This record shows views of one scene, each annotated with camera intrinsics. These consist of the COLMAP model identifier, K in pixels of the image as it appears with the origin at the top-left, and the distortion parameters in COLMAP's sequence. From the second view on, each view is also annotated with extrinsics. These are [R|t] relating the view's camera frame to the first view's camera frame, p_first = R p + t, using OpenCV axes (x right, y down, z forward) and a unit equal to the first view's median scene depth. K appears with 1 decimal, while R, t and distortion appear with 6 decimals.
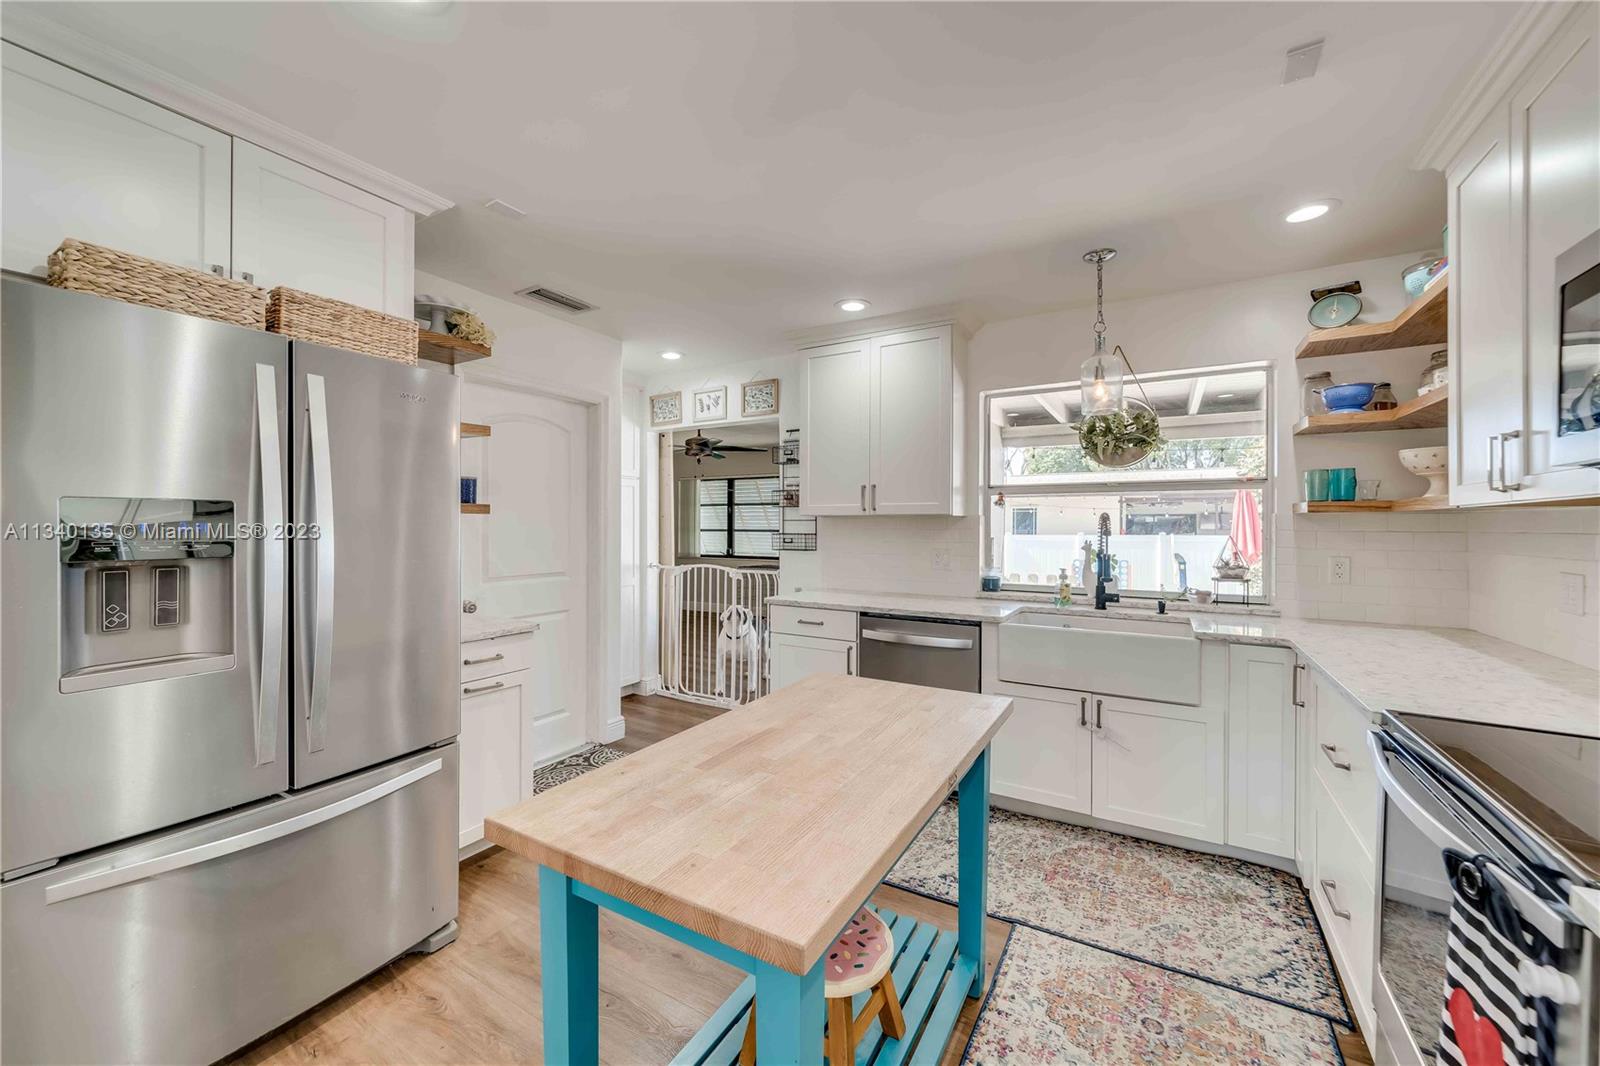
lens RADIAL K [[612.1, 0, 794.6], [0, 612.1, 524.7], [0, 0, 1]] dist [-0.002497, -0.000053]
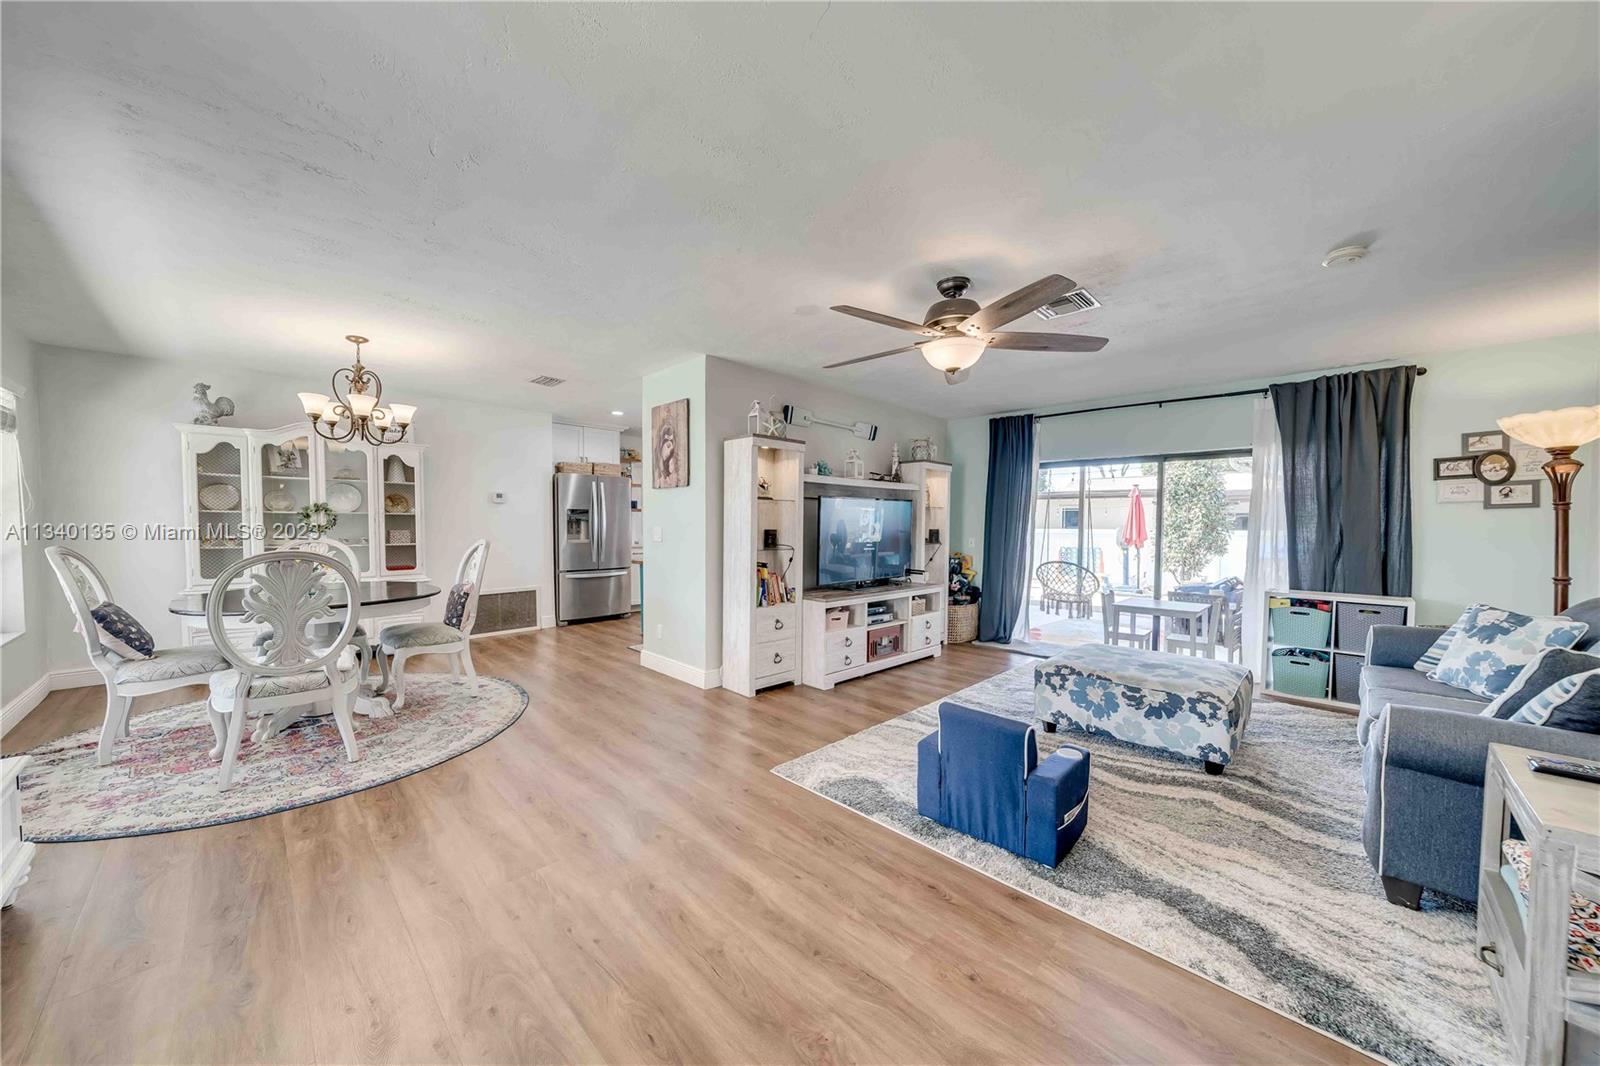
lens RADIAL K [[560.7, 0, 794.7], [0, 560.7, 543.9], [0, 0, 1]] dist [-0.000258, -0.000051]
pose [[0.969620, 0.015691, -0.244113, 0.903520], [-0.006016, 0.999168, 0.040327, 0.025139], [0.244543, -0.037633, 0.968908, -1.490184]]
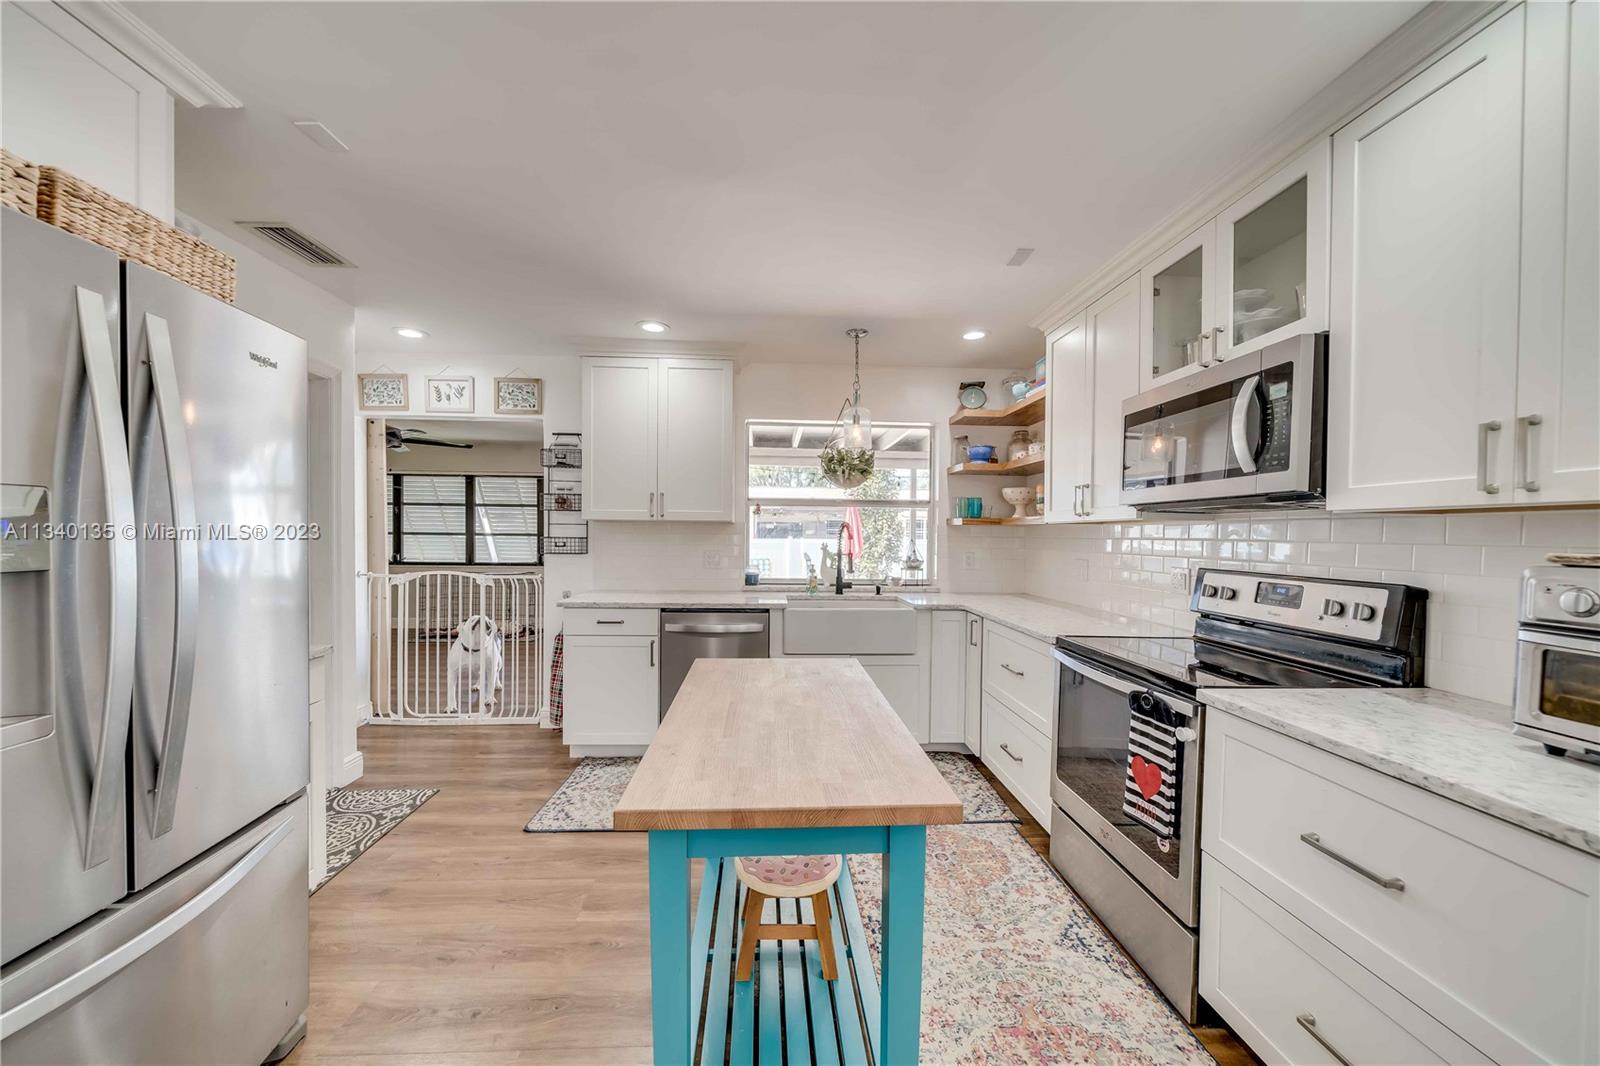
lens RADIAL K [[574.1, 0, 795.0], [0, 574.1, 539.6], [0, 0, 1]] dist [-0.002046, -0.000037]
pose [[0.830034, -0.000453, 0.557713, -0.283748], [-0.009977, 0.999828, 0.015661, 0.000028], [-0.557624, -0.018564, 0.829886, 0.009845]]
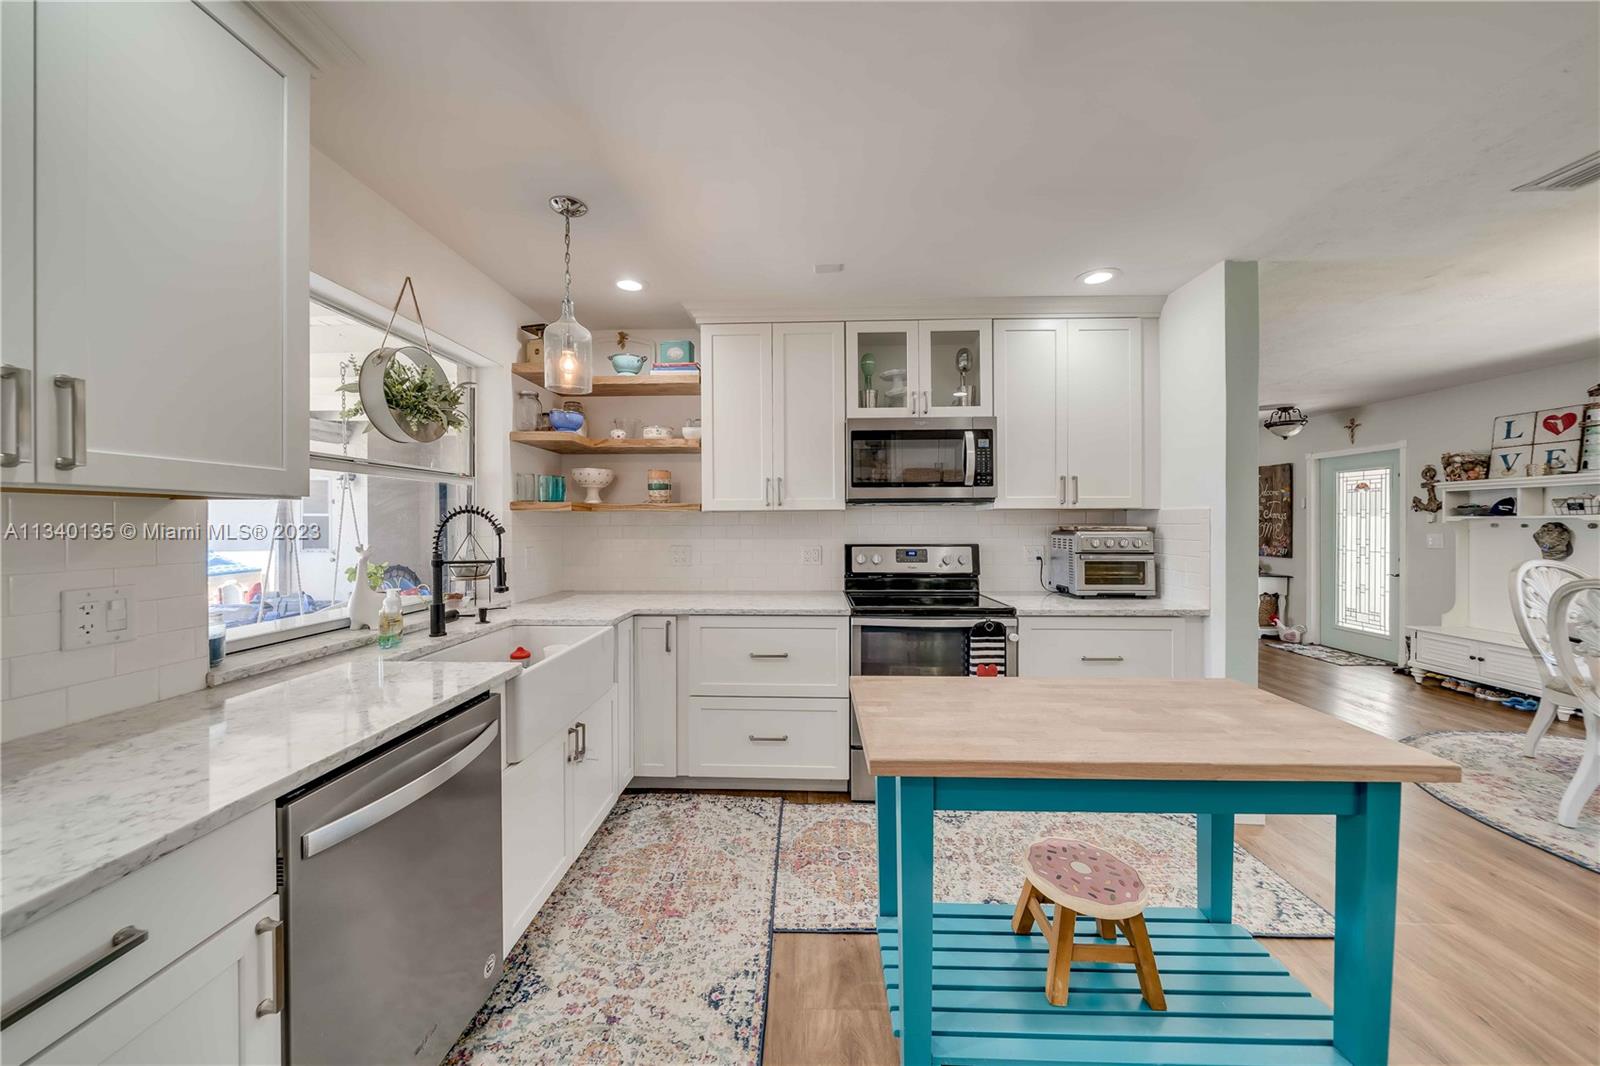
lens RADIAL K [[555.4, 0, 795.6], [0, 555.4, 523.5], [0, 0, 1]] dist [-0.004918, 0.000042]
pose [[-0.486083, -0.004277, 0.873902, -0.290105], [-0.000706, 0.999990, 0.004502, -0.000168], [-0.873912, 0.001571, -0.486081, 0.949753]]
